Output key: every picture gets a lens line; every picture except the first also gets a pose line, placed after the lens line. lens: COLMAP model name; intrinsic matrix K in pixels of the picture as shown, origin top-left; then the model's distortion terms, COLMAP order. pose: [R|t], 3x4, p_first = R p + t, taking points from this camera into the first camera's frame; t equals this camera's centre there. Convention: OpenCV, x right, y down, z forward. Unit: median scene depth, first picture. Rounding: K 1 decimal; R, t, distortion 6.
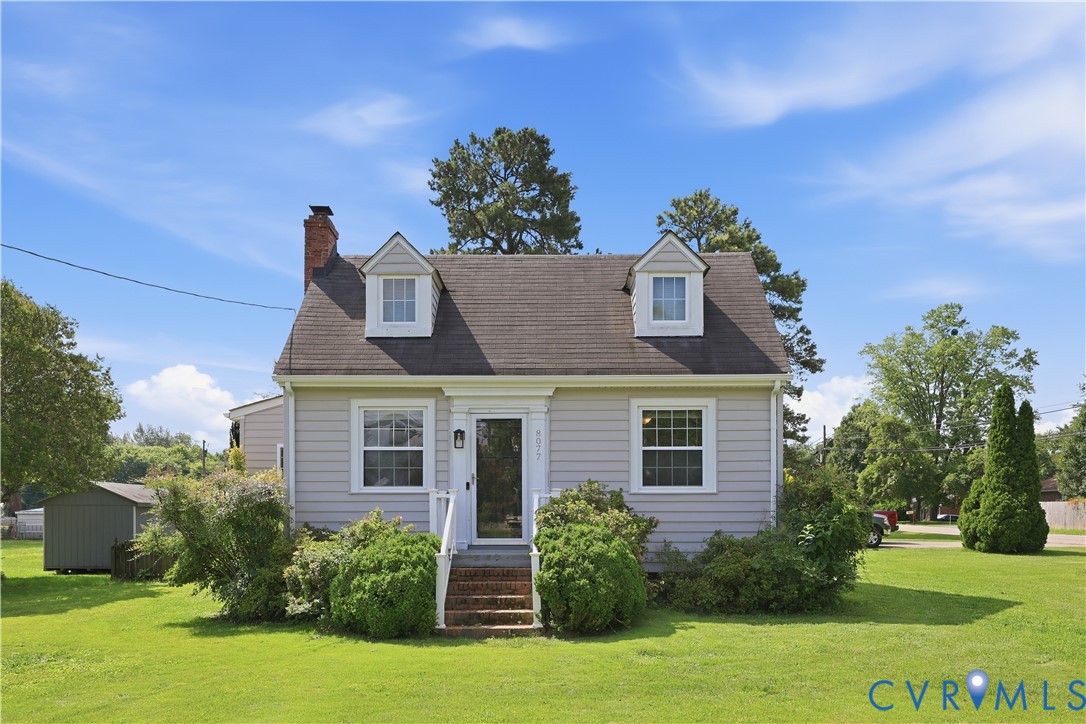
lens RADIAL K [[793.4, 0, 543.0], [0, 793.4, 362.0], [0, 0, 1]] dist [0.001148, -0.001735]
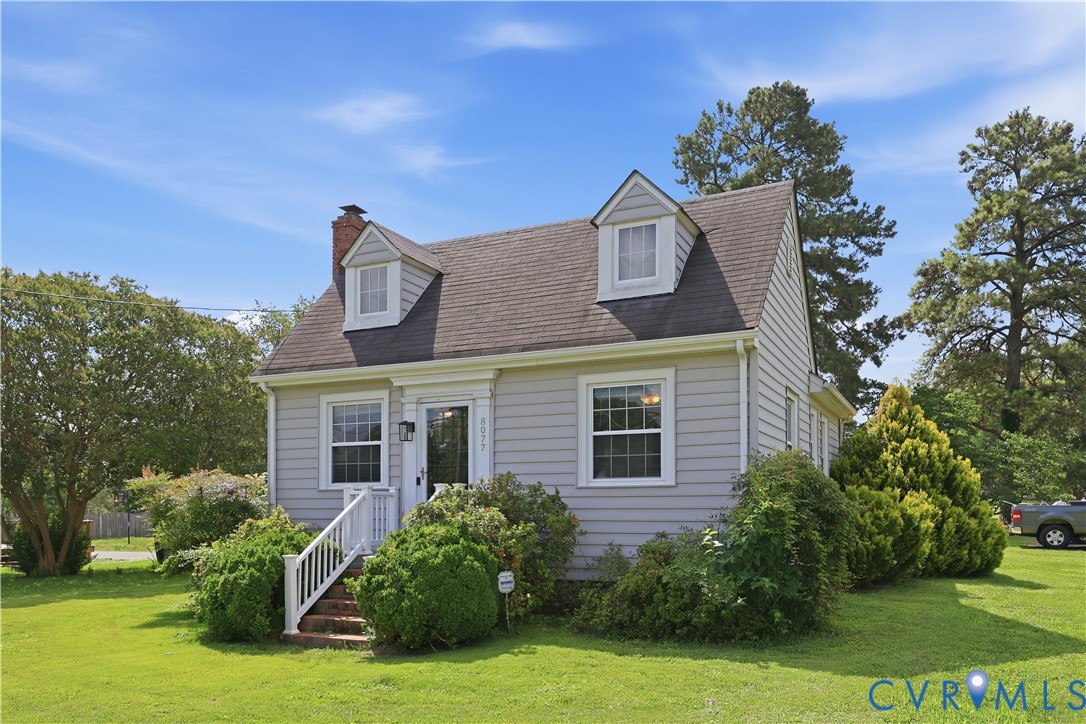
lens RADIAL K [[801.0, 0, 543.0], [0, 801.0, 362.0], [0, 0, 1]] dist [0.003681, 0.006234]
pose [[0.908265, -0.075115, -0.411598, 0.431071], [0.080627, 0.996736, -0.003984, 0.031952], [0.410554, -0.029567, 0.911357, 0.203702]]
